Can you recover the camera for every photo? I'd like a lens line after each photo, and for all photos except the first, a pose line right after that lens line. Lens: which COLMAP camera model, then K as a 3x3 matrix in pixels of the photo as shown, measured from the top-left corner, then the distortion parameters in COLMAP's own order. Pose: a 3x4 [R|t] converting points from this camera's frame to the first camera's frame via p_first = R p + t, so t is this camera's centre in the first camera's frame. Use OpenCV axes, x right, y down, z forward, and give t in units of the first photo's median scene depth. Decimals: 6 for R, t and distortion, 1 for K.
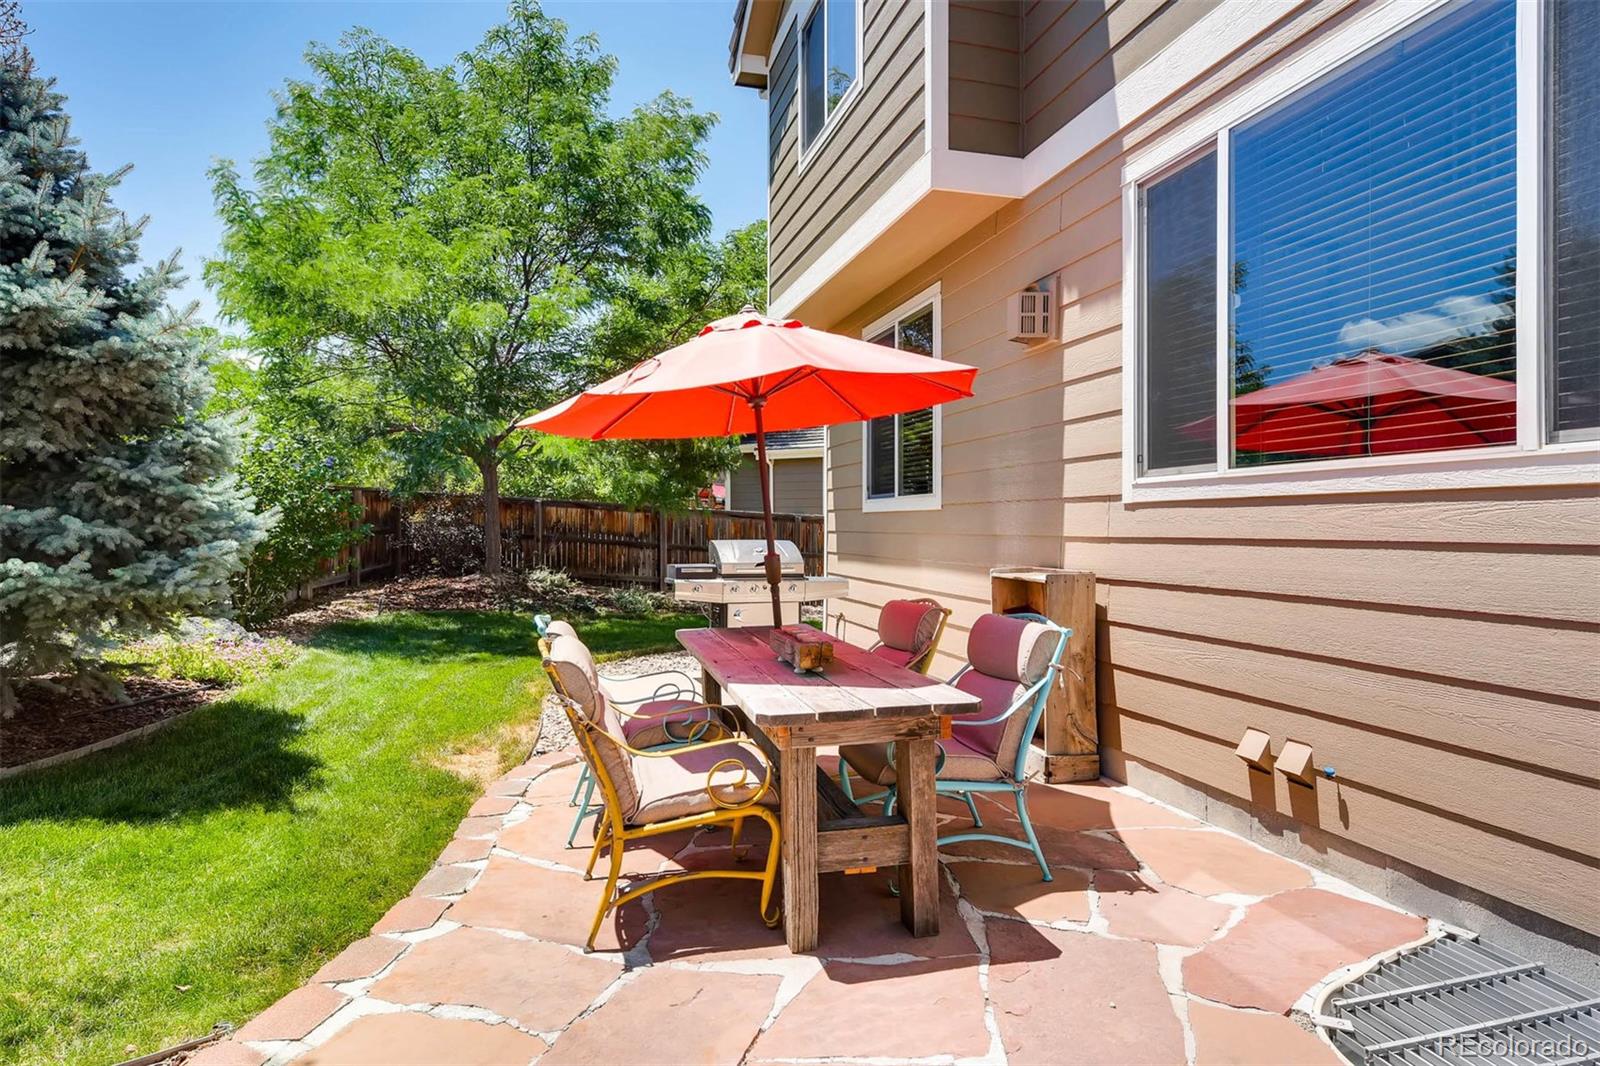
lens RADIAL K [[873.9, 0, 791.1], [0, 873.9, 531.5], [0, 0, 1]] dist [0.003803, -0.000332]
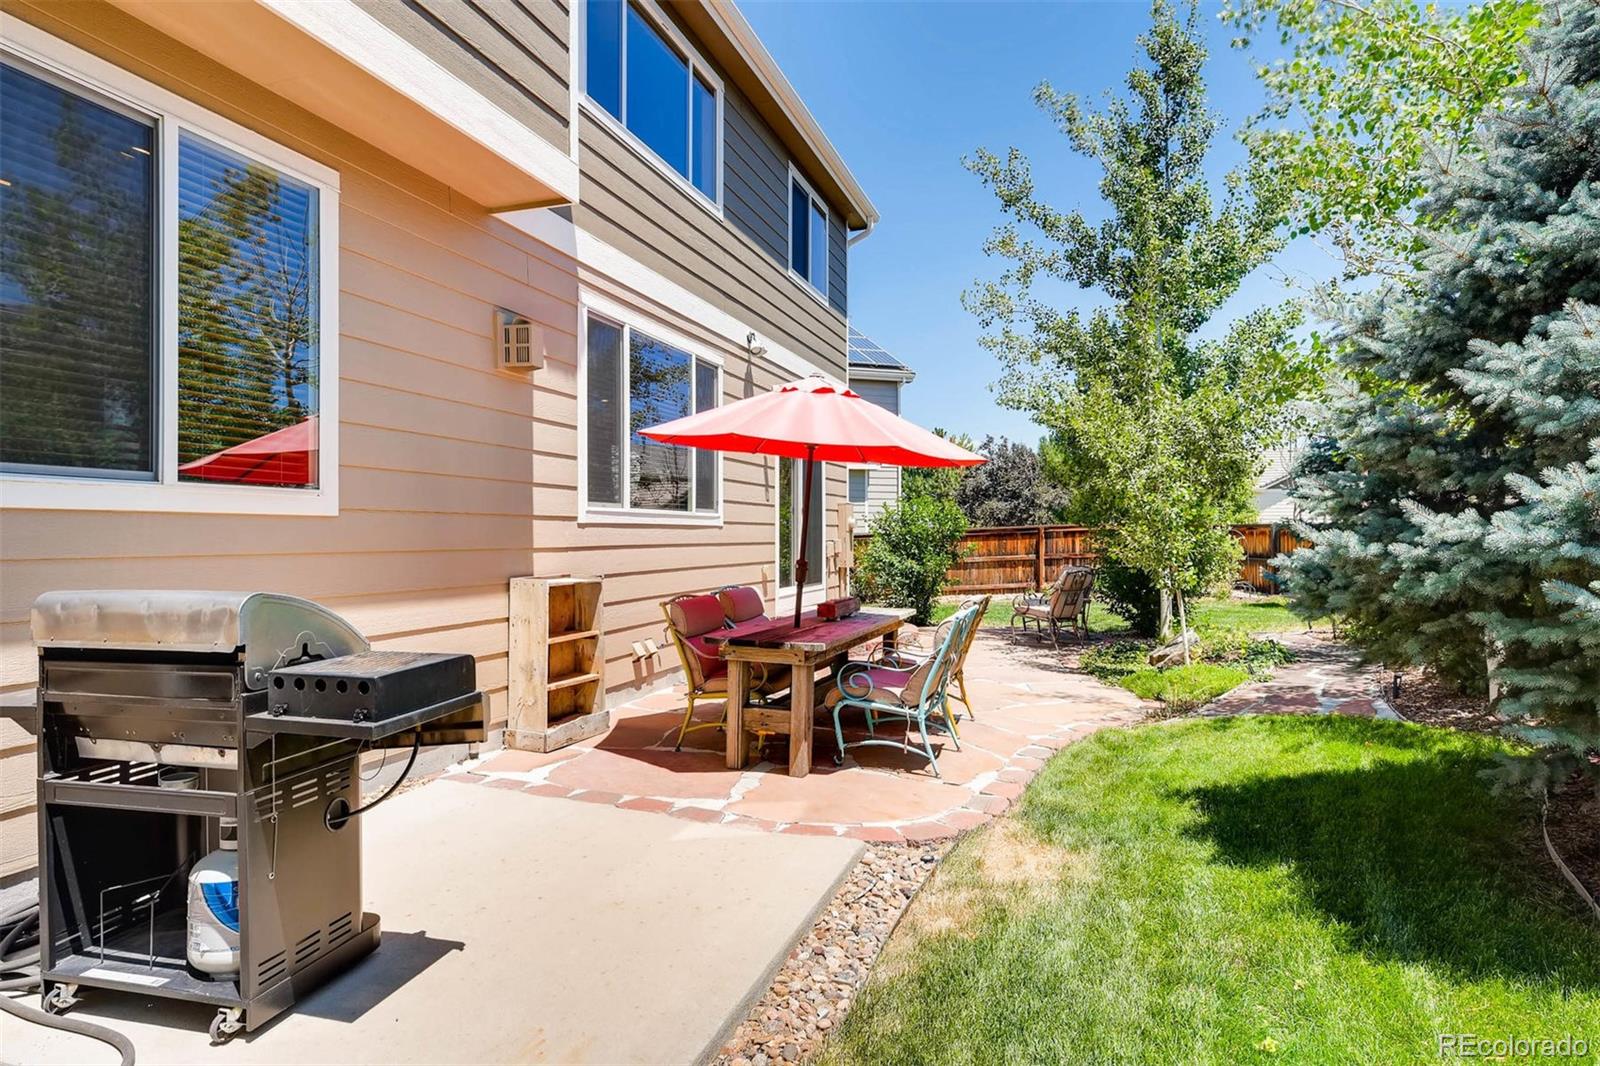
lens RADIAL K [[873.9, 0, 791.1], [0, 873.9, 531.5], [0, 0, 1]] dist [0.003803, -0.000332]
pose [[-0.831945, 0.007533, 0.554807, -0.651595], [0.009650, 0.999953, 0.000894, -0.015308], [-0.554774, 0.006097, -0.831979, 1.861369]]
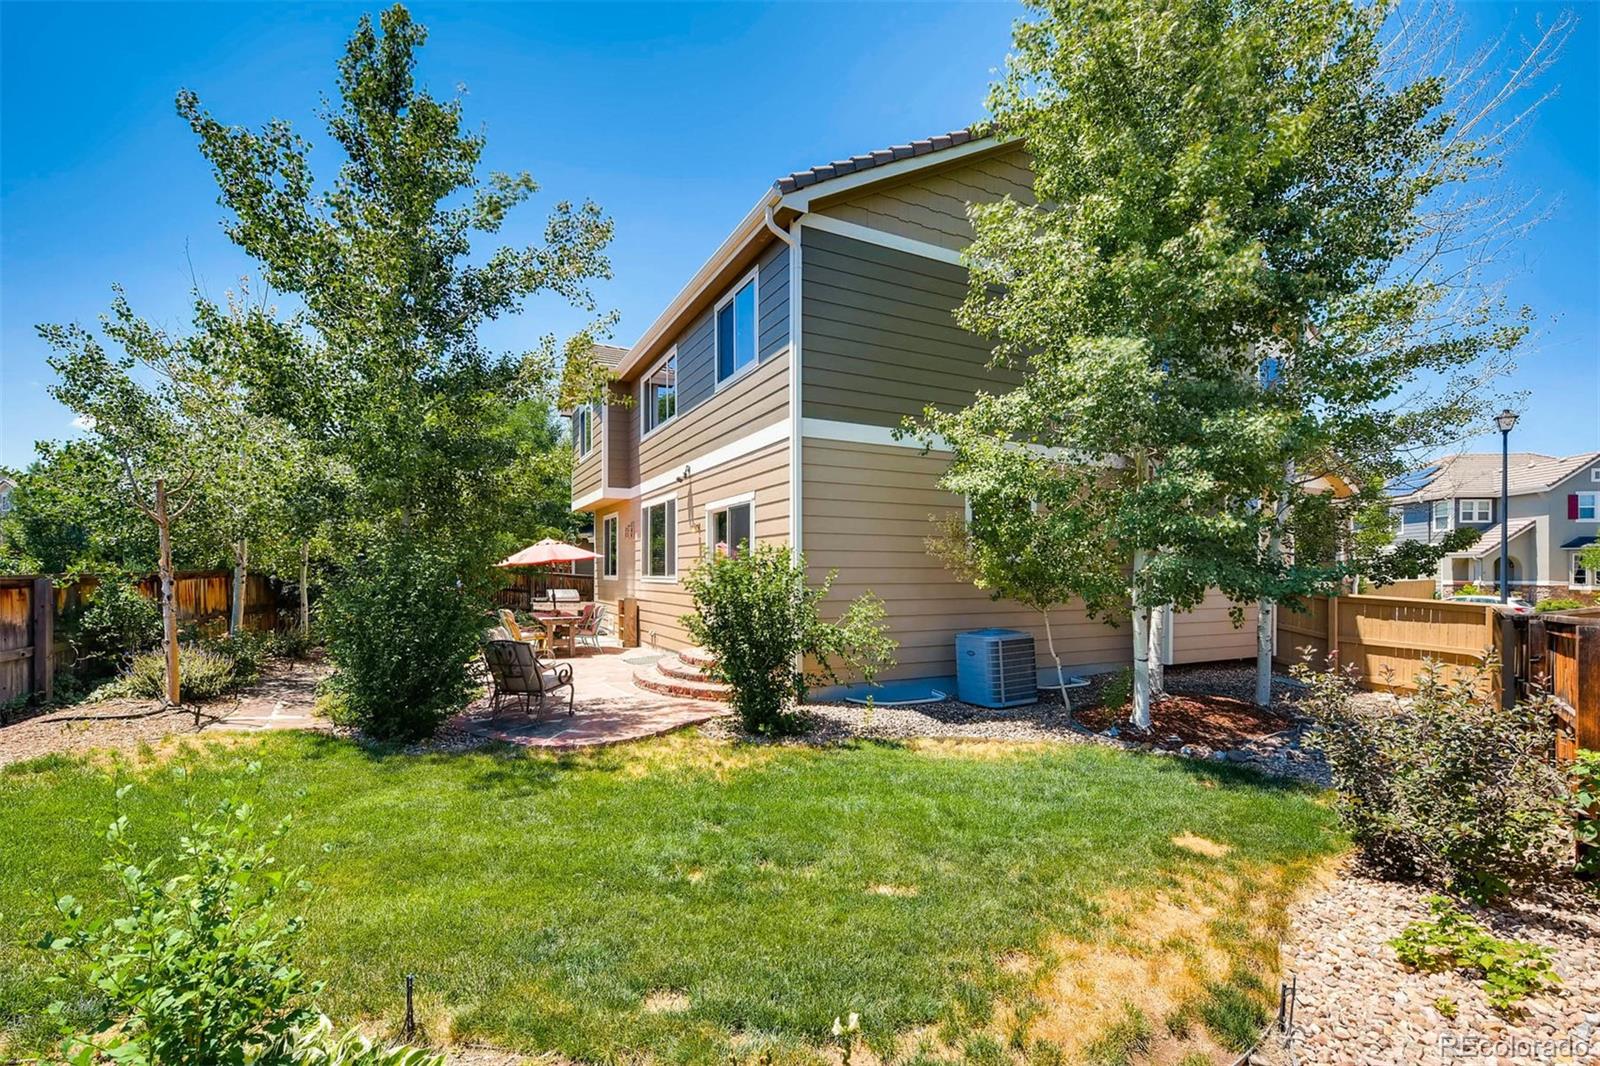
lens RADIAL K [[709.0, 0, 798.3], [0, 709.0, 572.7], [0, 0, 1]] dist [-0.000210, -0.000007]
pose [[0.979492, 0.005125, 0.201420, 0.432560], [-0.003275, 0.999949, -0.009514, -0.044918], [-0.201459, 0.008659, 0.979459, -2.553286]]
